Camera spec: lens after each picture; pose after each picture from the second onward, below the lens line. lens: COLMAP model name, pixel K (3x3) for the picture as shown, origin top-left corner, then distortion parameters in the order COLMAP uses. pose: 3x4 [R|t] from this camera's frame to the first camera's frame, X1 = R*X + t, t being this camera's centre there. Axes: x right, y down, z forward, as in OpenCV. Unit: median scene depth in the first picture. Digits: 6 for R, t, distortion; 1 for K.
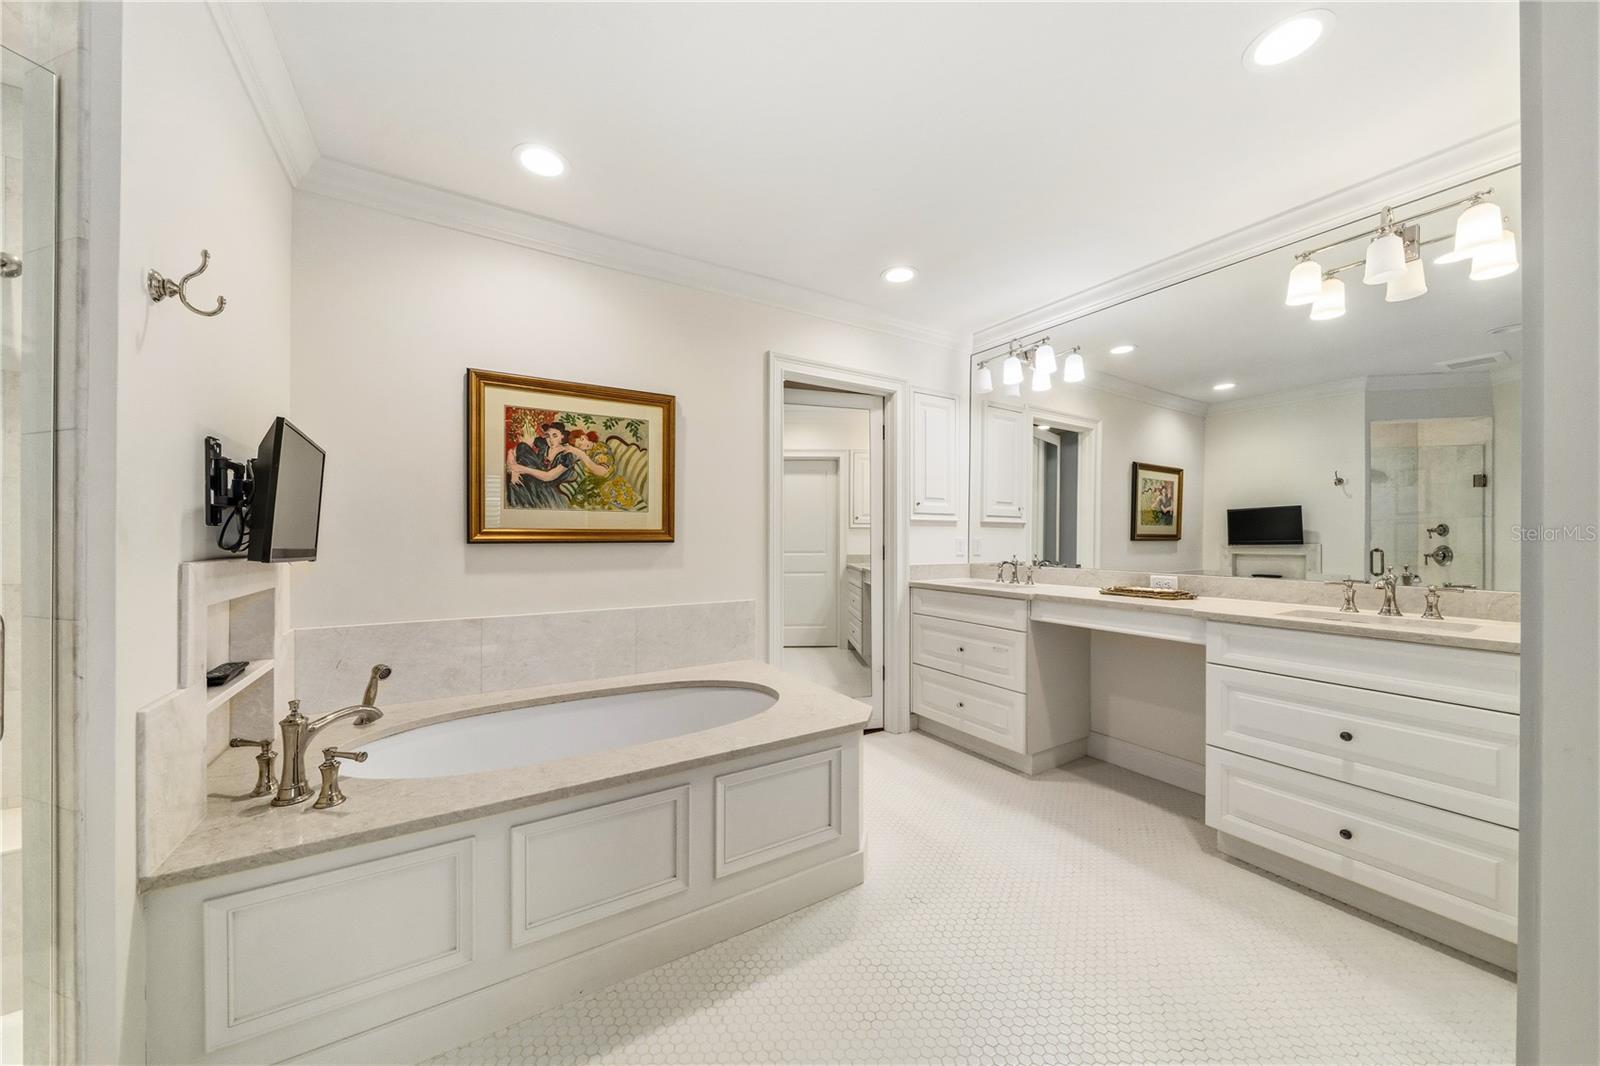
lens RADIAL K [[545.5, 0, 802.6], [0, 545.5, 536.4], [0, 0, 1]] dist [-0.012116, -0.000066]
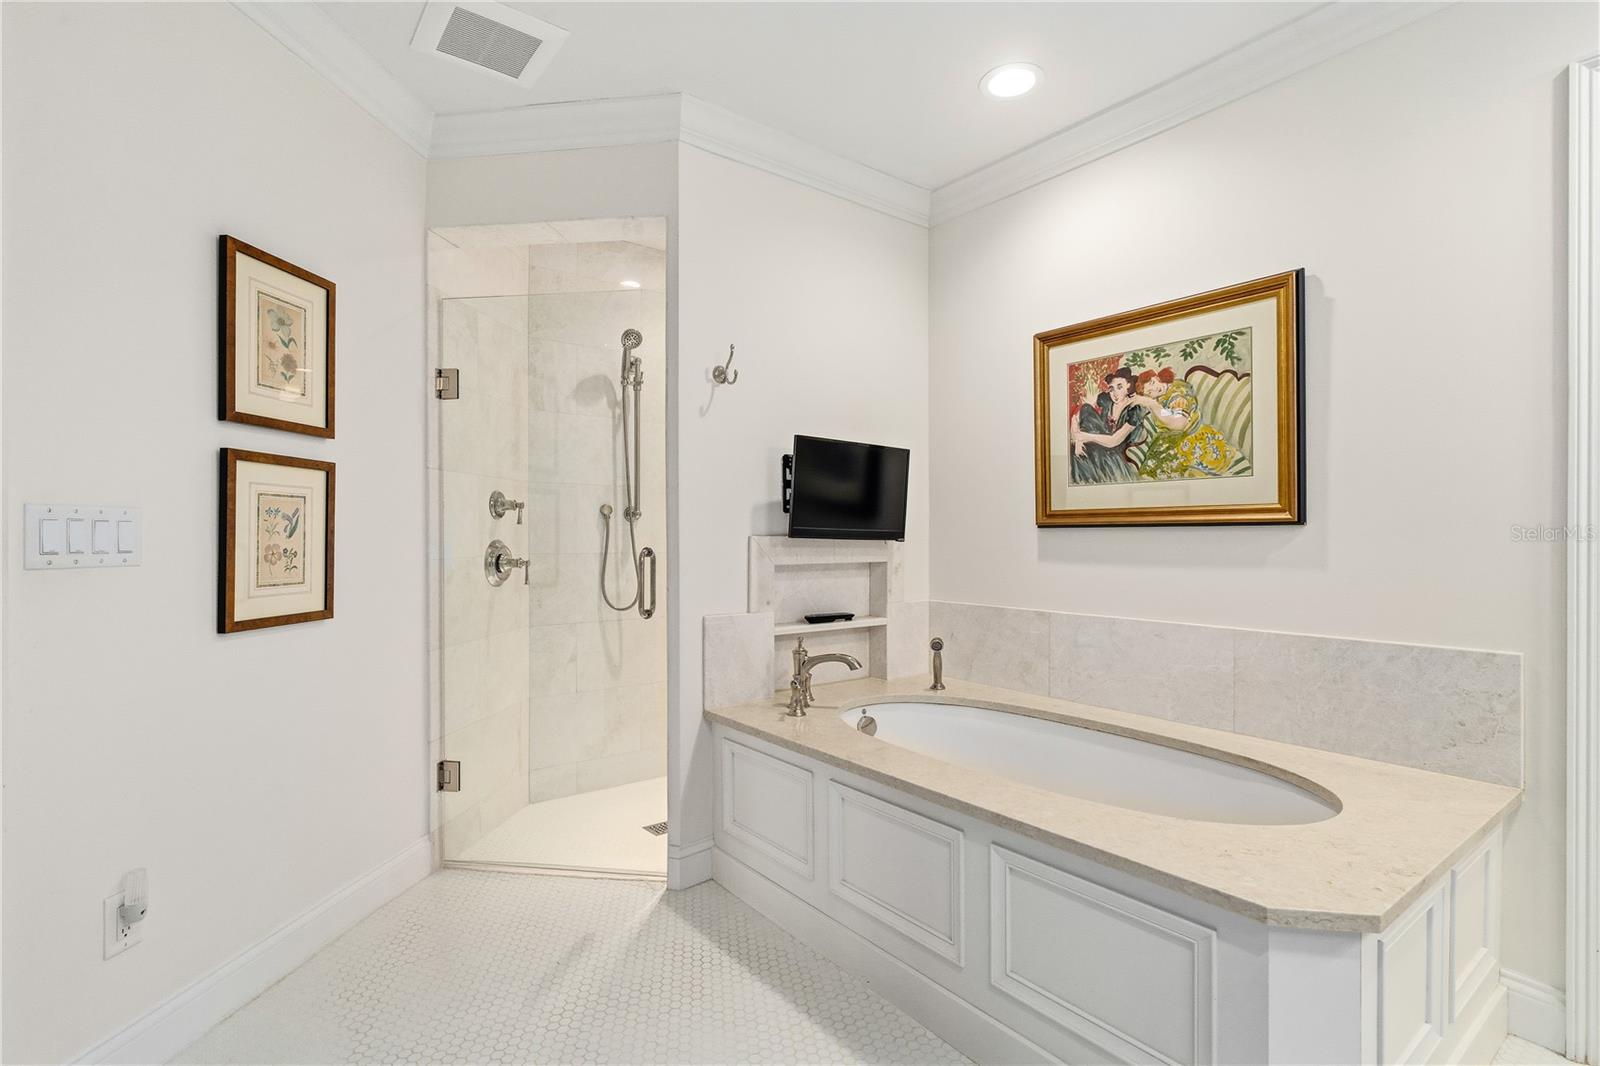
lens RADIAL K [[767.2, 0, 803.0], [0, 767.2, 536.6], [0, 0, 1]] dist [-0.000313, -0.000367]
pose [[0.106708, 0.001445, -0.994289, 0.567268], [0.002524, 0.999995, 0.001724, 0.022691], [0.994287, -0.002693, 0.106703, 0.439757]]
